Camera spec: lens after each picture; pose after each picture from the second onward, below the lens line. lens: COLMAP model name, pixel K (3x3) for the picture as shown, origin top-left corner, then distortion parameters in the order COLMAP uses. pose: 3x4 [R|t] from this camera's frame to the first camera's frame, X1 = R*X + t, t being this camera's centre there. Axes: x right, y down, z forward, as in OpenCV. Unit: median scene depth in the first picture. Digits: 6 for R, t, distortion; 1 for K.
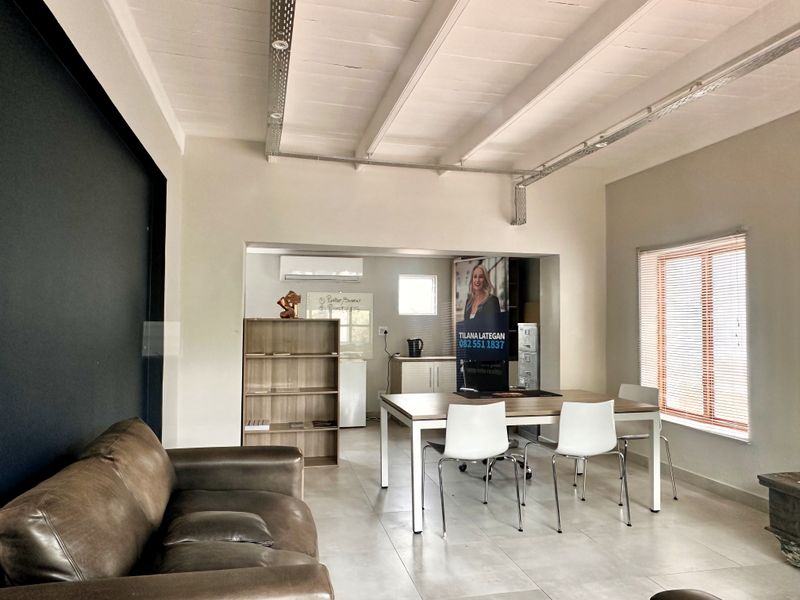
lens RADIAL K [[540.2, 0, 400.0], [0, 540.2, 300.0], [0, 0, 1]] dist [0.004414, -0.003856]
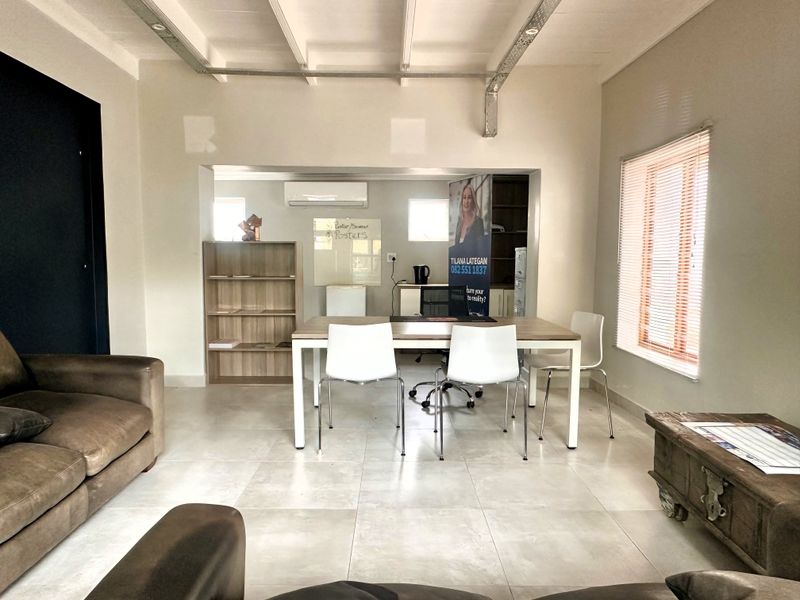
lens RADIAL K [[540.2, 0, 400.0], [0, 540.2, 300.0], [0, 0, 1]] dist [0.004414, -0.003856]
pose [[0.975897, 0.017548, -0.217524, 0.281022], [0.008905, 0.992730, 0.120035, 0.022936], [0.218049, -0.119079, 0.968646, 0.061396]]
